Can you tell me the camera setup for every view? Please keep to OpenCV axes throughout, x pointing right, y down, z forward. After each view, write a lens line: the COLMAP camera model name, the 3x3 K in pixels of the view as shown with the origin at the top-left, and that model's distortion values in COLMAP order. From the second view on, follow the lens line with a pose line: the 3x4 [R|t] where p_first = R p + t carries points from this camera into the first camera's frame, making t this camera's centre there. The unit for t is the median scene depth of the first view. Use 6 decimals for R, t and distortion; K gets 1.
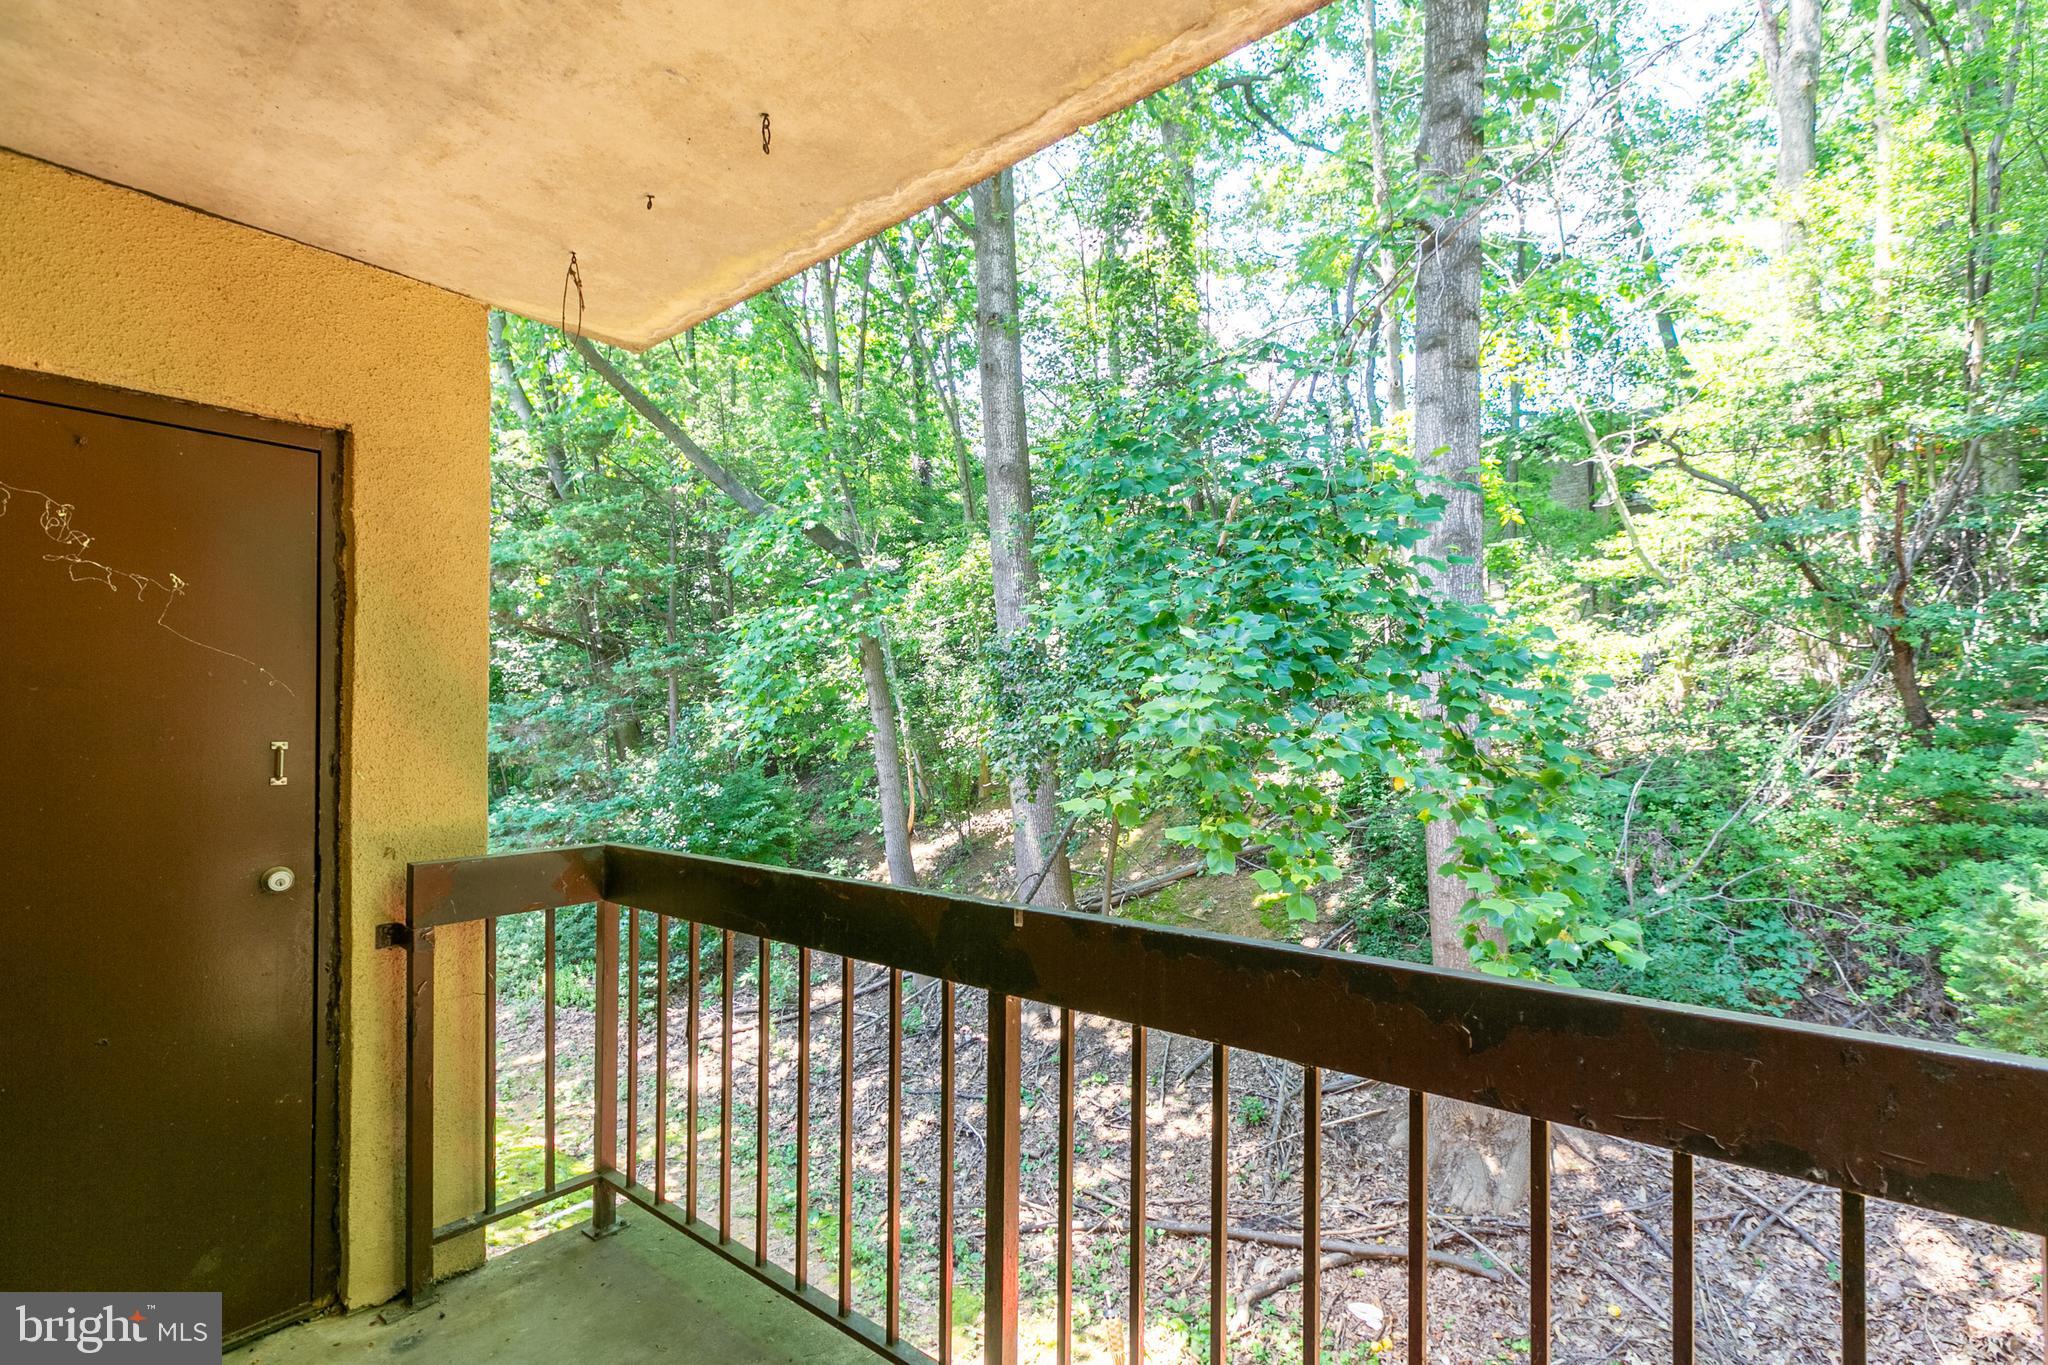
lens RADIAL K [[931.3, 0, 1025.4], [0, 931.3, 699.0], [0, 0, 1]] dist [0.001228, -0.001151]
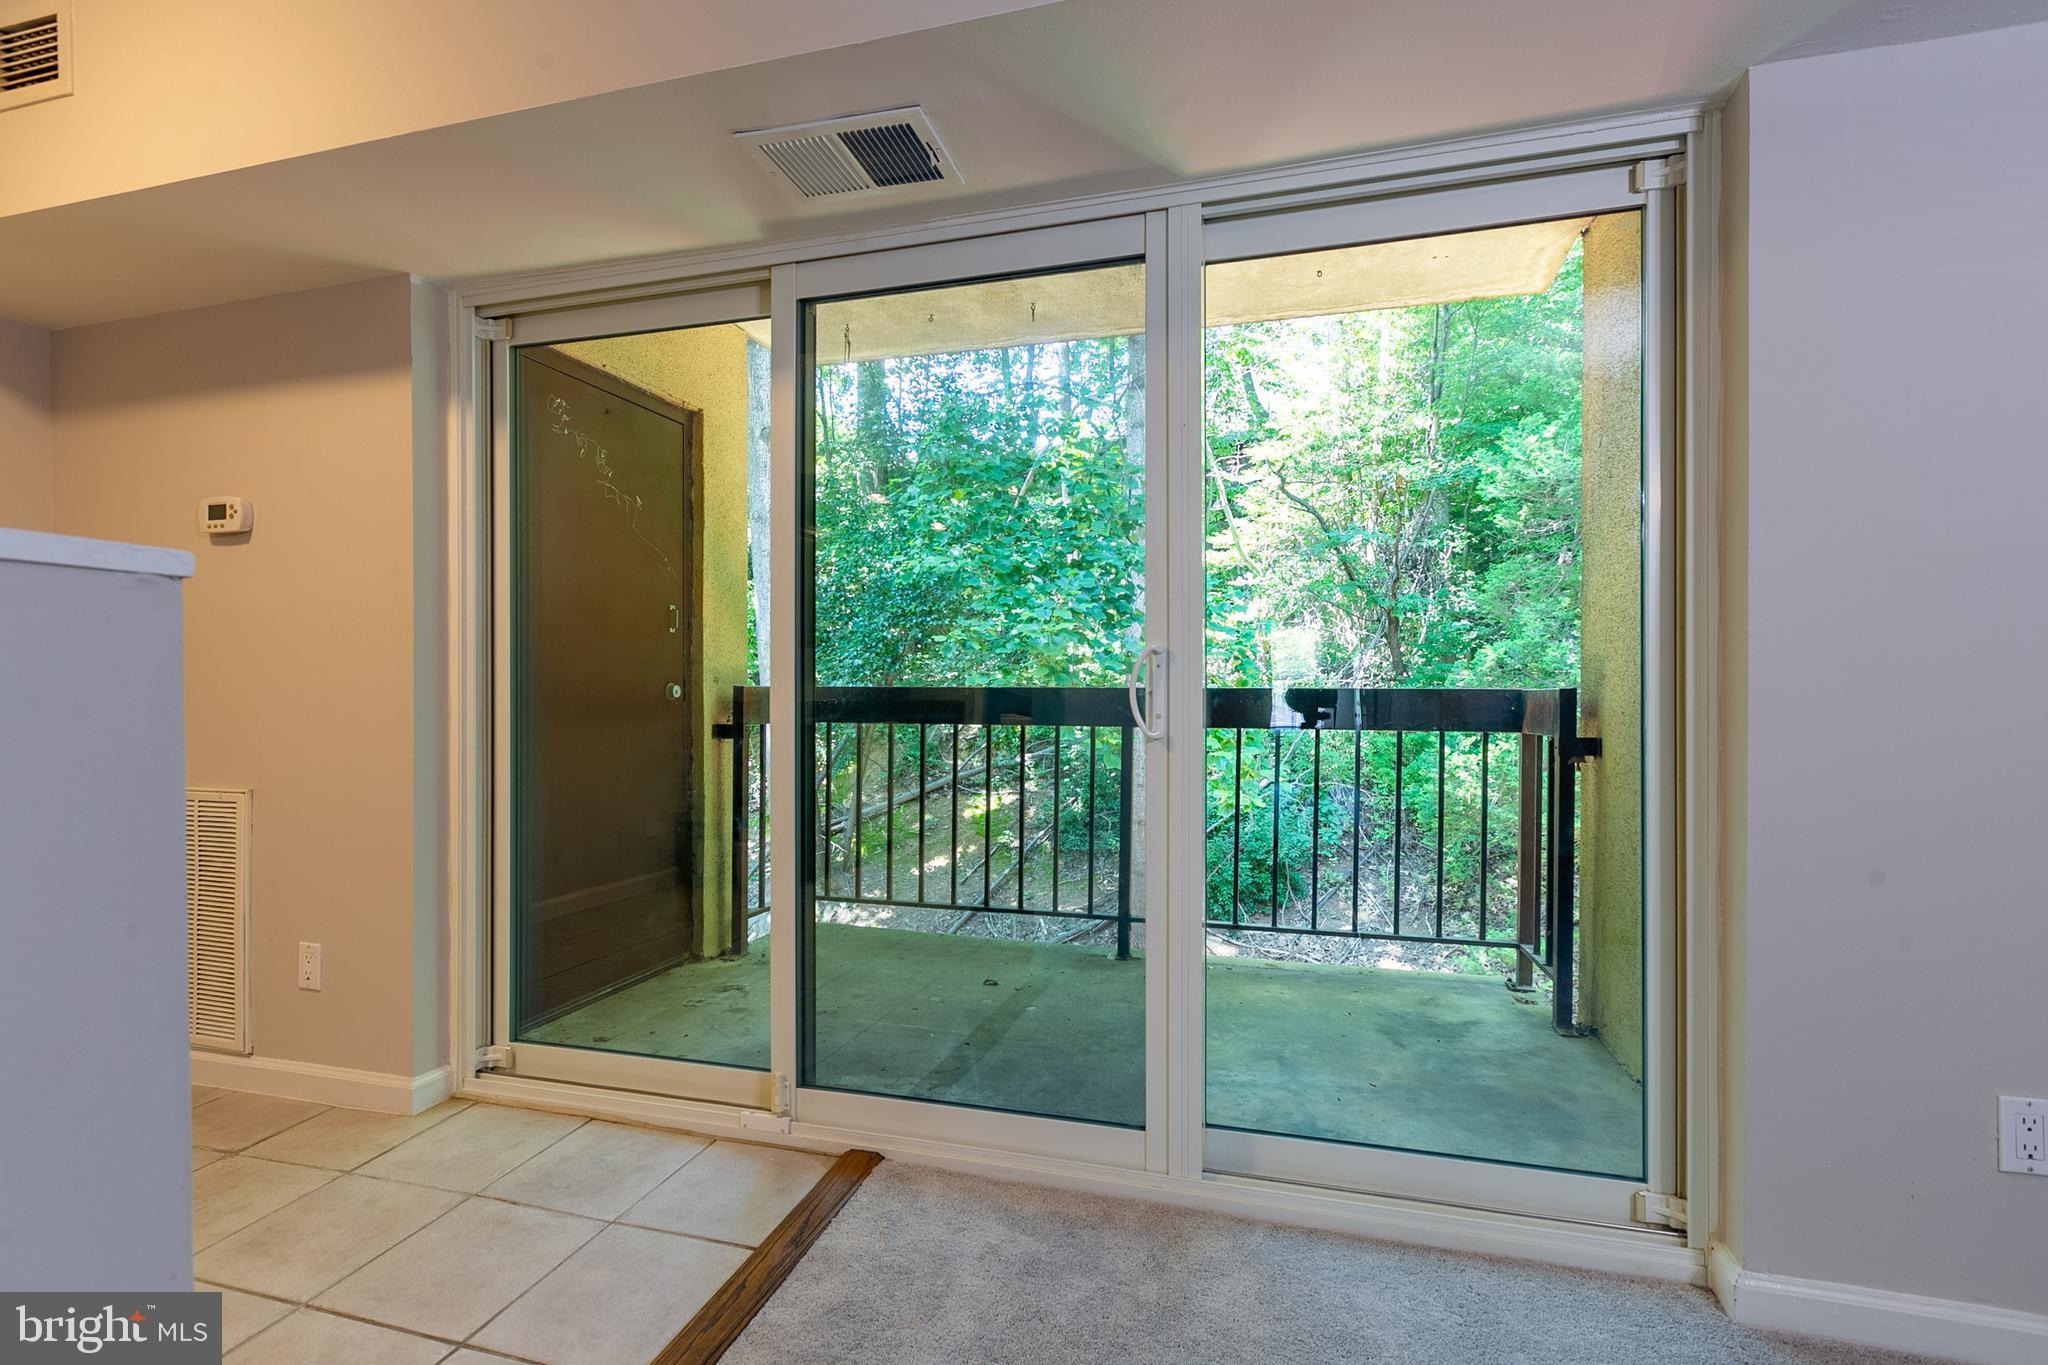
lens RADIAL K [[940.4, 0, 1034.7], [0, 940.4, 682.6], [0, 0, 1]] dist [0.001374, -0.000673]
pose [[0.915984, 0.012254, 0.401028, -0.246466], [-0.019175, 0.999728, 0.013249, 0.040879], [-0.400757, -0.019826, 0.915970, -0.207028]]
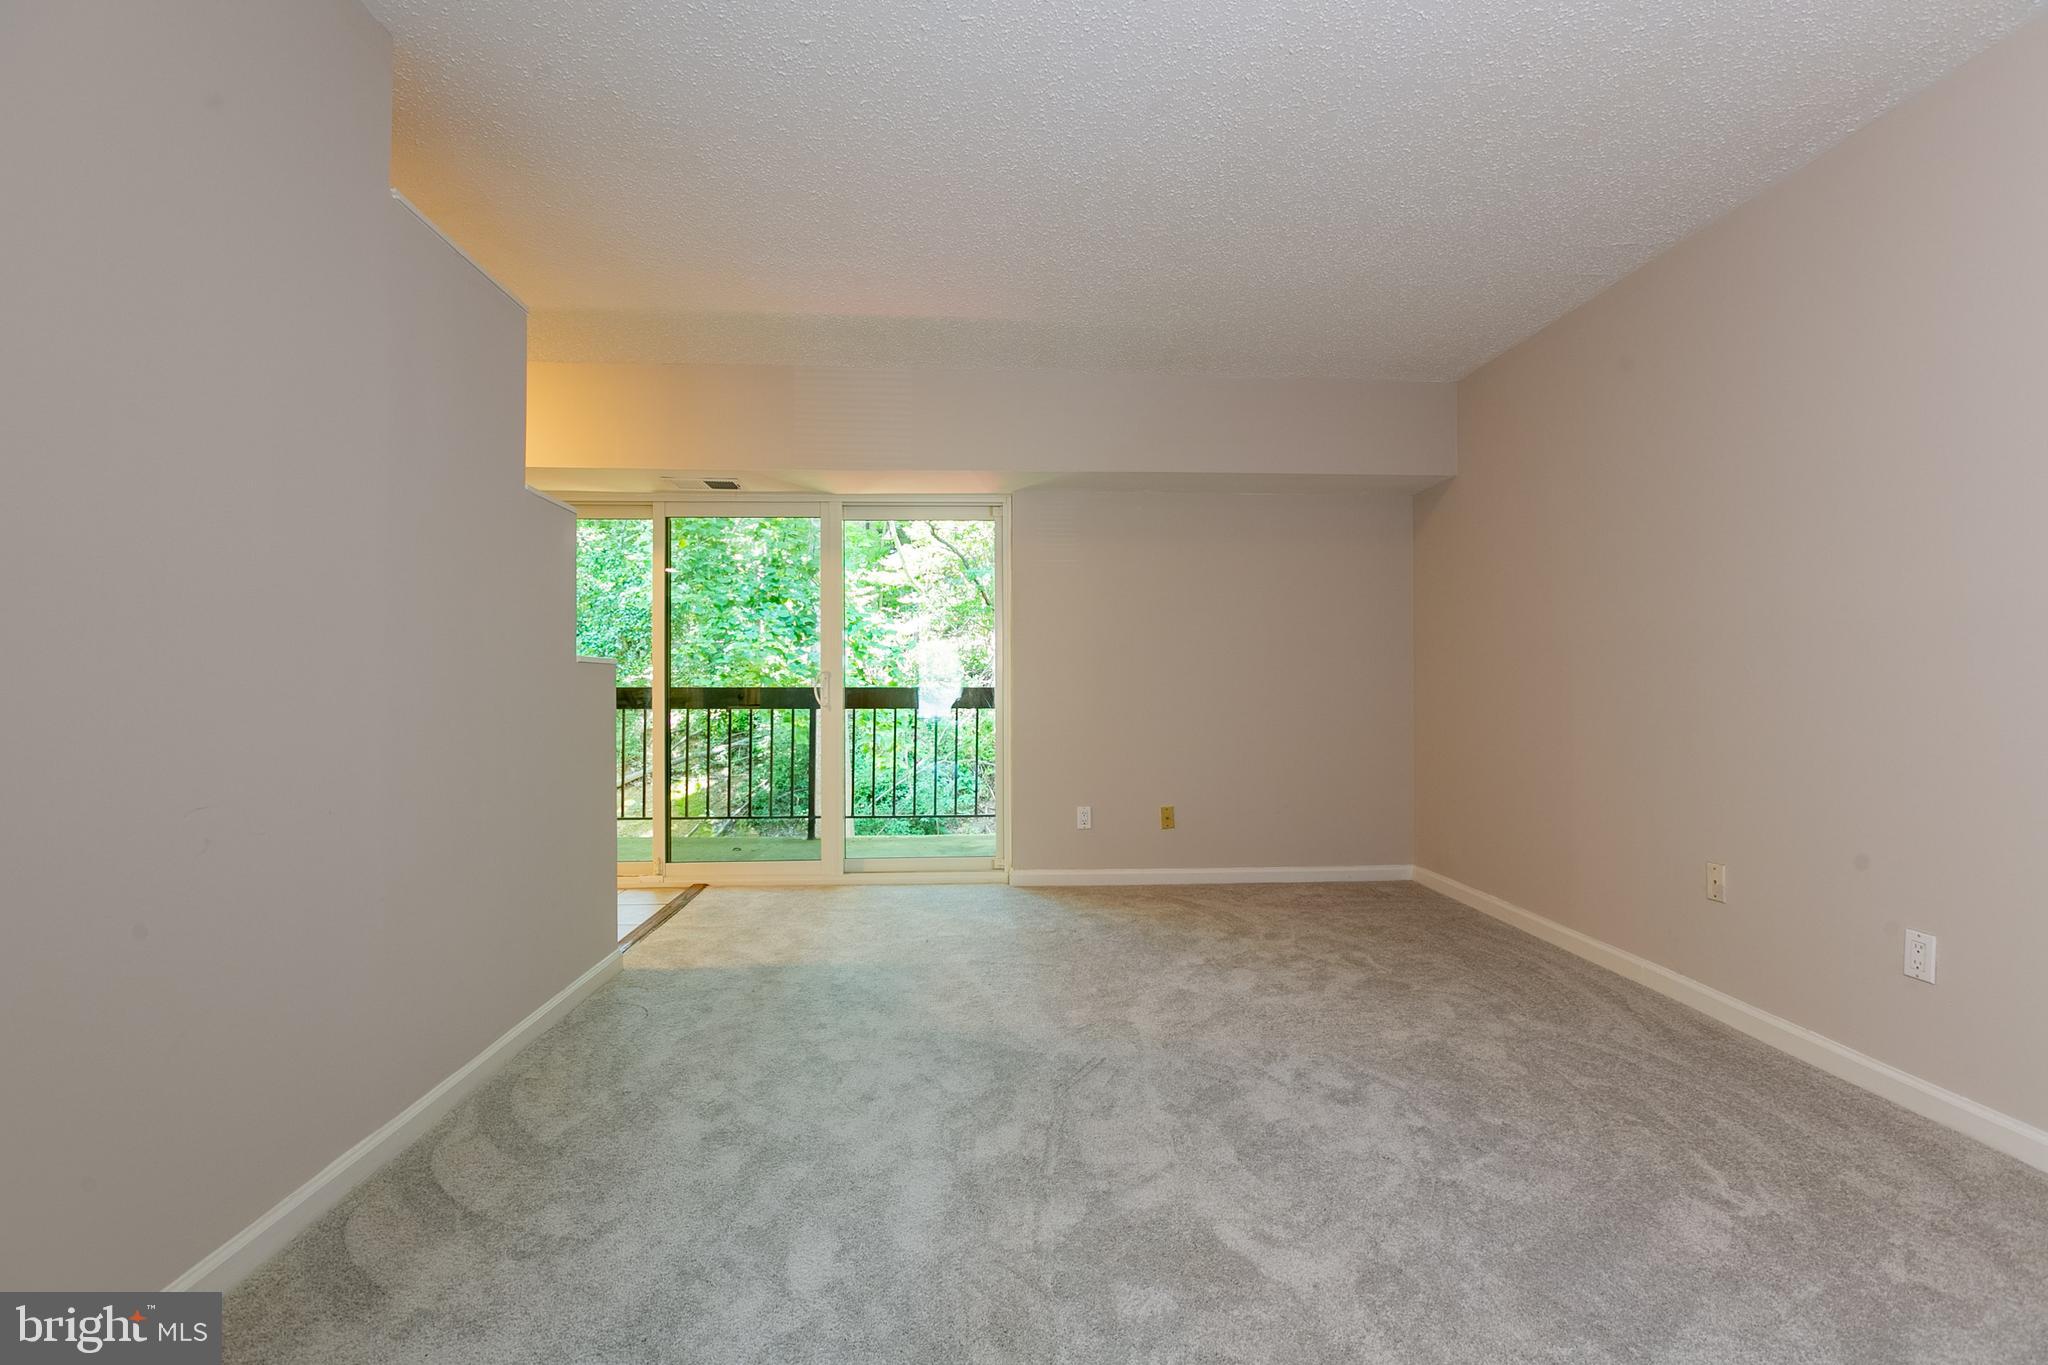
lens RADIAL K [[931.3, 0, 1025.4], [0, 931.3, 699.0], [0, 0, 1]] dist [0.001228, -0.001151]
pose [[0.739608, 0.001668, 0.673035, -0.439470], [-0.023300, 0.999461, 0.023128, 0.035420], [-0.672634, -0.032787, 0.739249, -0.545467]]
